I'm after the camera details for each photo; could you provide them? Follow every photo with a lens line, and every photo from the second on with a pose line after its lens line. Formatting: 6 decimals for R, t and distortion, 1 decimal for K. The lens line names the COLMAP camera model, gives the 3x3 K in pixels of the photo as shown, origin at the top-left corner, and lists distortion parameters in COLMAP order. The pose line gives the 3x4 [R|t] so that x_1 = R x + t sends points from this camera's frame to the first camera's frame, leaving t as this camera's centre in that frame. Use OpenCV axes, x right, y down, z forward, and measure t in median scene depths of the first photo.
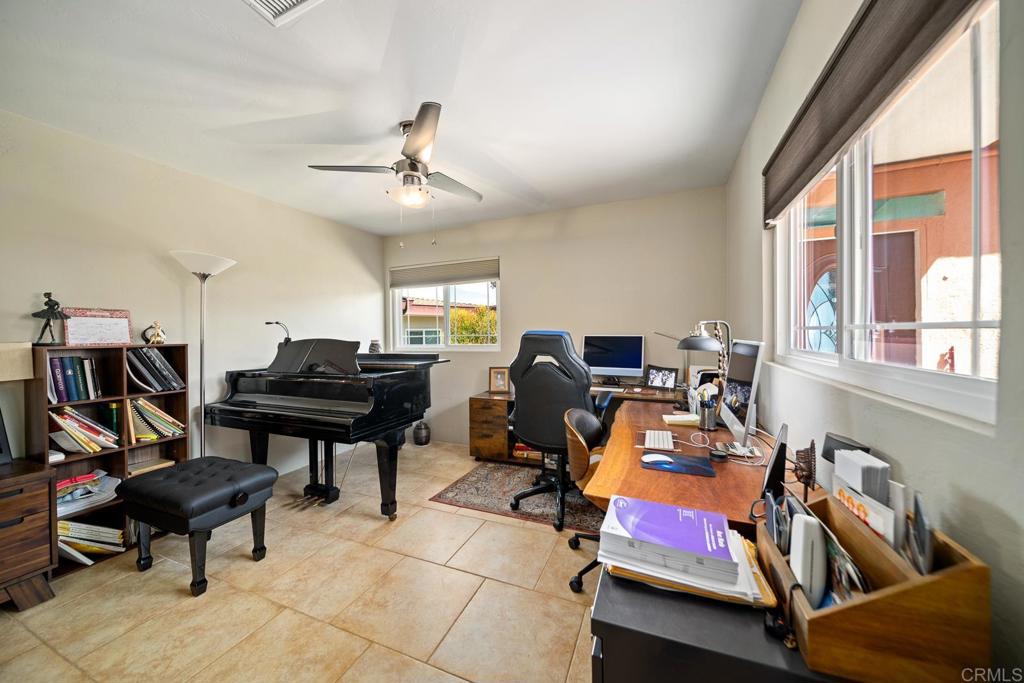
lens RADIAL K [[363.4, 0, 512.3], [0, 363.4, 338.6], [0, 0, 1]] dist [-0.002984, -0.000196]
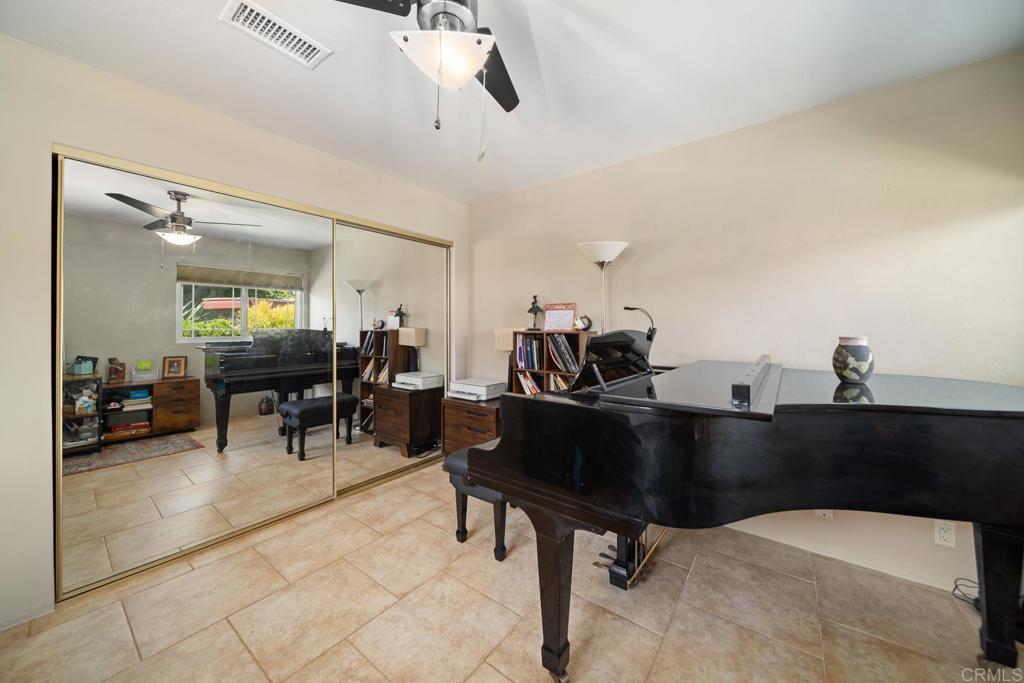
lens RADIAL K [[363.4, 0, 522.1], [0, 363.4, 326.8], [0, 0, 1]] dist [-0.002984, -0.000196]
pose [[-0.250899, 0.012877, -0.967928, 0.210028], [-0.002219, 0.999901, 0.013878, -0.017436], [0.968011, 0.005630, -0.250846, 1.328788]]
